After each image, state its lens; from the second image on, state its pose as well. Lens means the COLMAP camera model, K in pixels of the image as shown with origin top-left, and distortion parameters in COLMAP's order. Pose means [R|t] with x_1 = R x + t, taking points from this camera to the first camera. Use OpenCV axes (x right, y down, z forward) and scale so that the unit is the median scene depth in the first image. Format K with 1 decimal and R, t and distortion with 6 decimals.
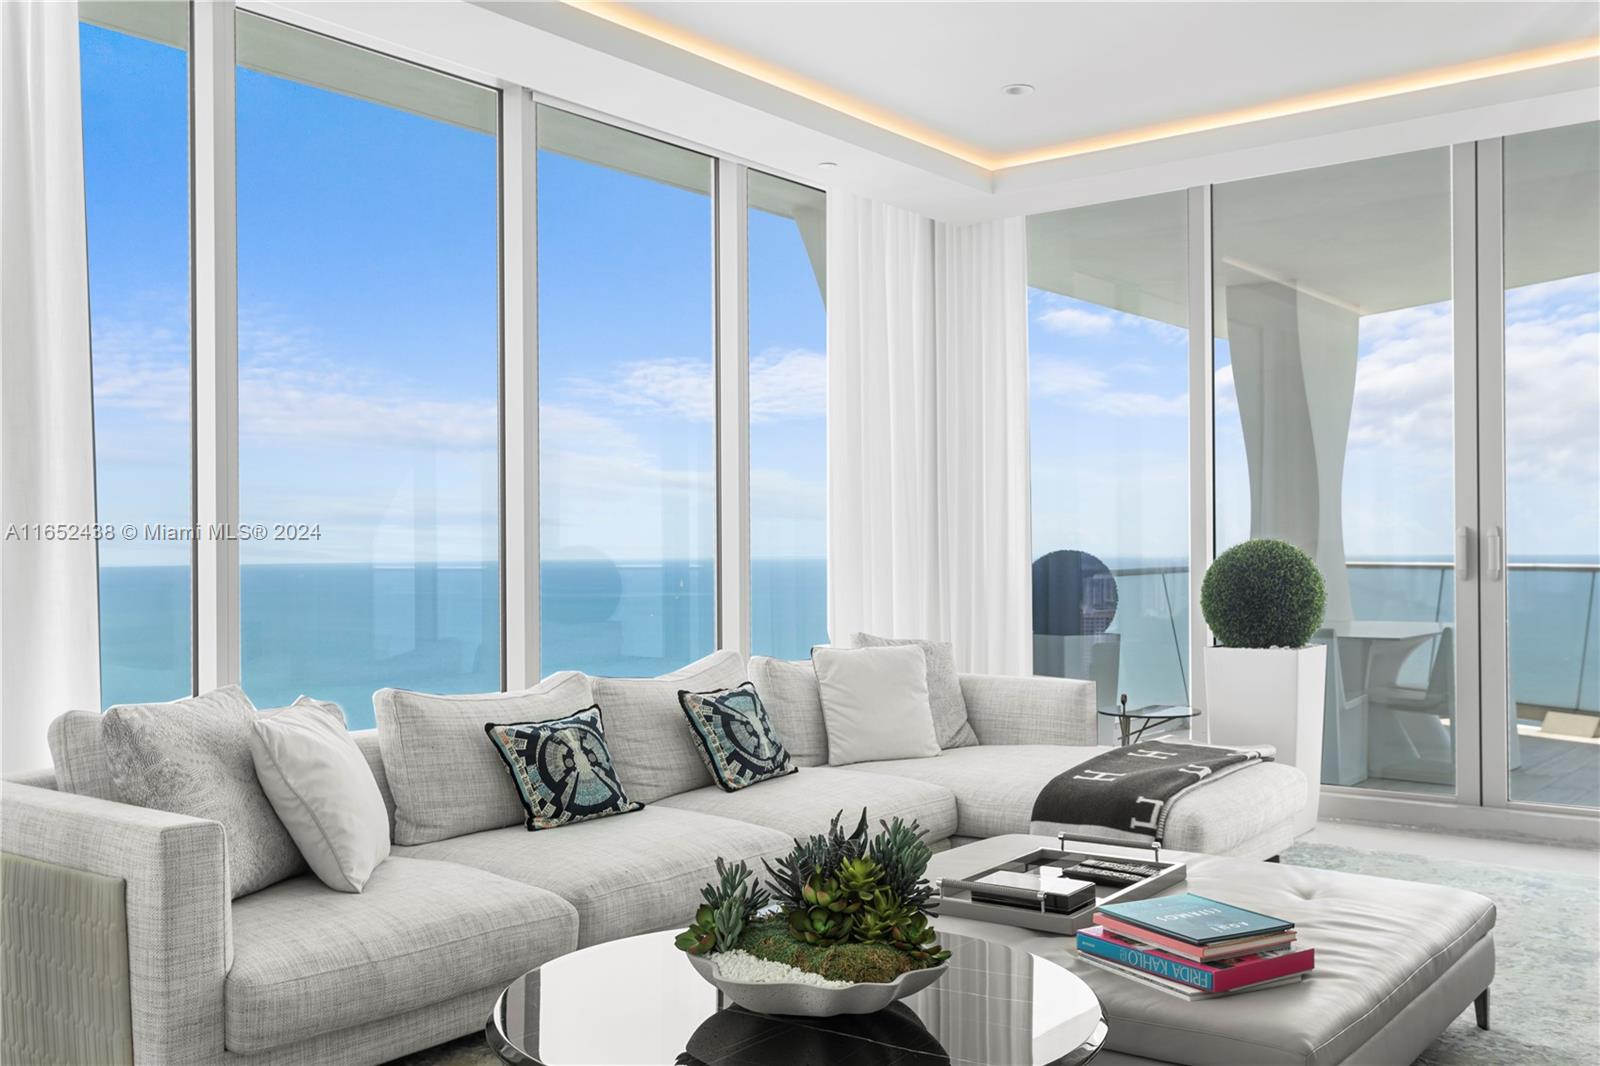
lens RADIAL K [[1463.3, 0, 788.4], [0, 1463.3, 548.2], [0, 0, 1]] dist [0.010526, 0.000000]
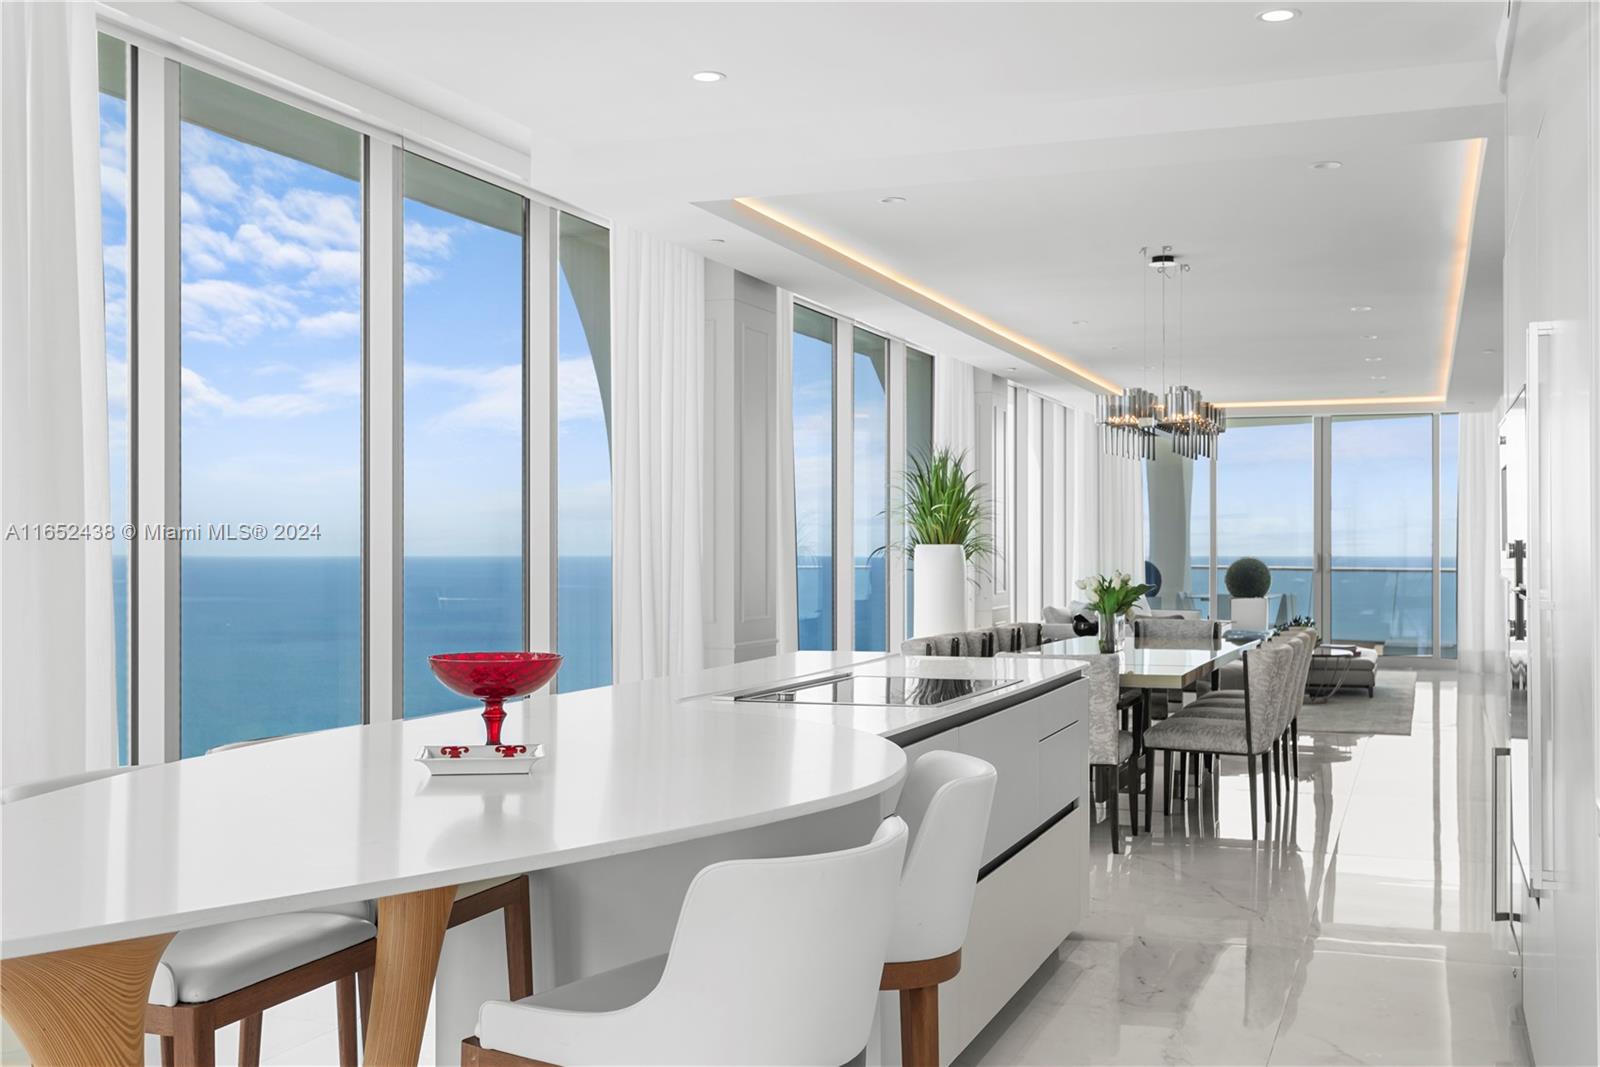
lens RADIAL K [[1665.1, 0, 795.2], [0, 1665.1, 539.6], [0, 0, 1]] dist [0.012903, 0.000000]
pose [[0.953124, 0.009726, 0.302424, -1.739313], [-0.008365, 0.999948, -0.005794, -0.018316], [-0.302465, 0.002992, 0.953156, -2.055232]]
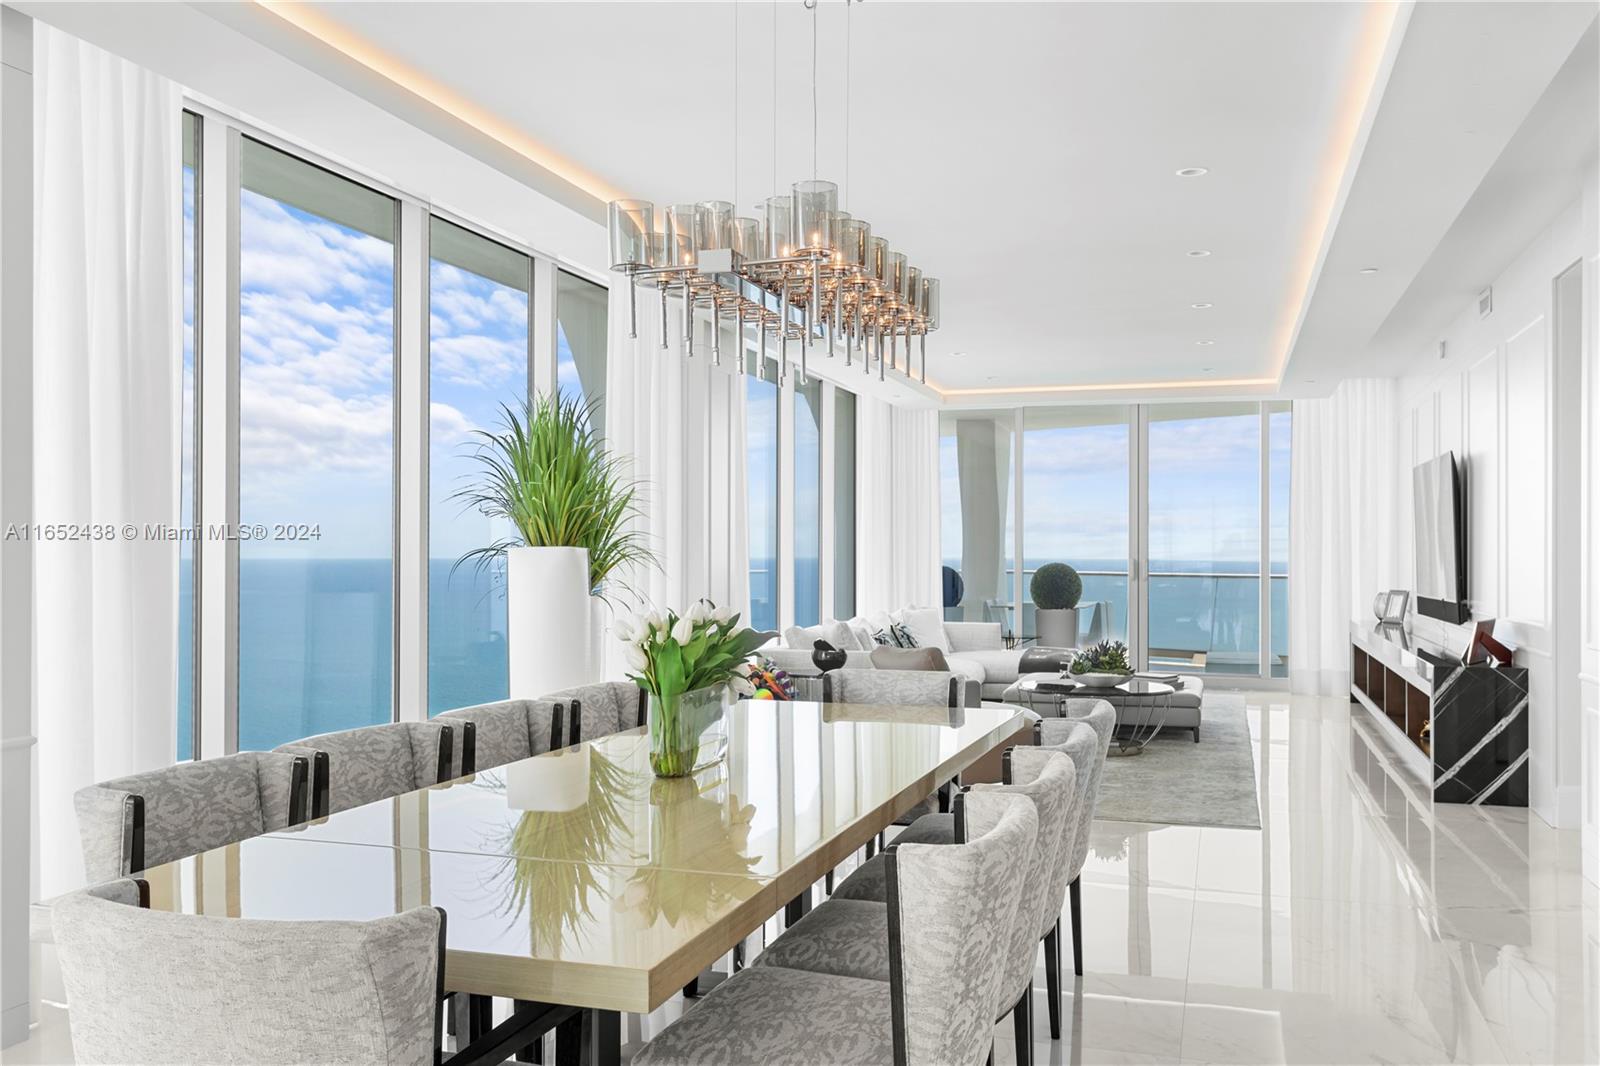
lens RADIAL K [[1351.2, 0, 799.1], [0, 1351.2, 540.5], [0, 0, 1]] dist [0.012600, 0.014295]
pose [[0.934709, 0.011967, 0.355213, -1.047069], [-0.009163, 0.999912, -0.009577, -0.023017], [-0.355297, 0.005698, 0.934736, -1.091972]]
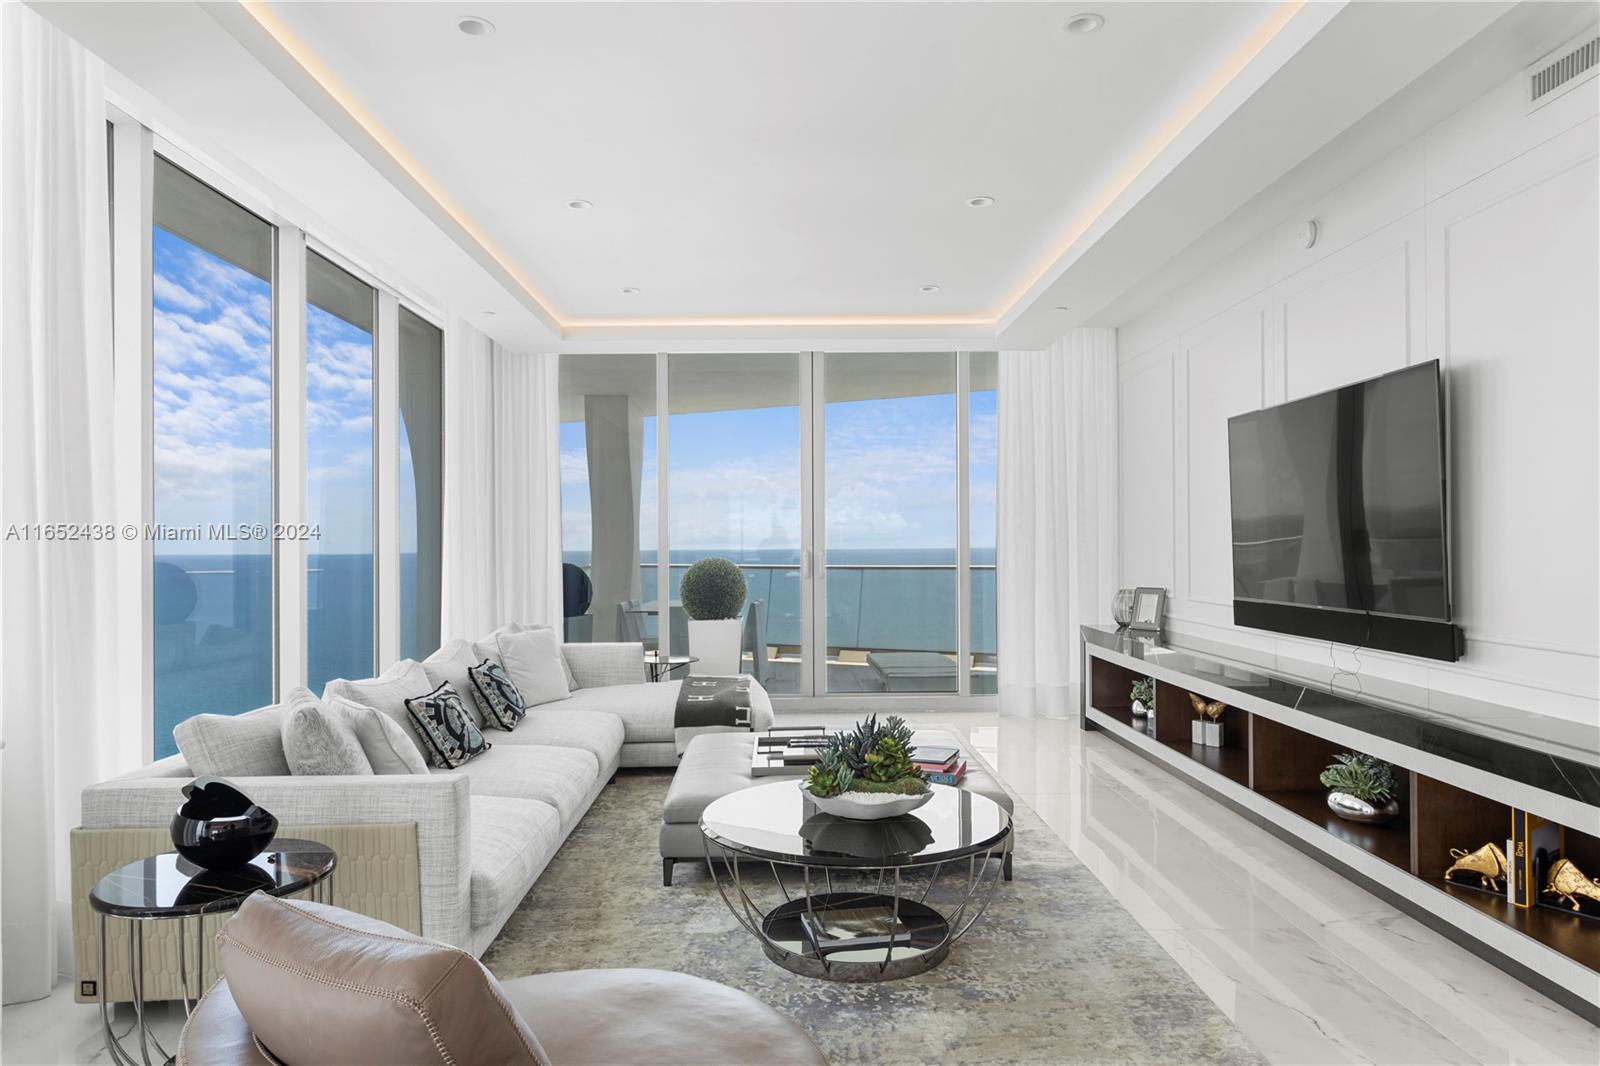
lens RADIAL K [[999.1, 0, 780.5], [0, 999.1, 541.4], [0, 0, 1]] dist [-0.004978, 0.002983]
pose [[0.786258, 0.000557, 0.617897, -0.460947], [0.002594, 0.999988, -0.004202, -0.026561], [-0.617892, 0.004907, 0.786247, 0.003831]]
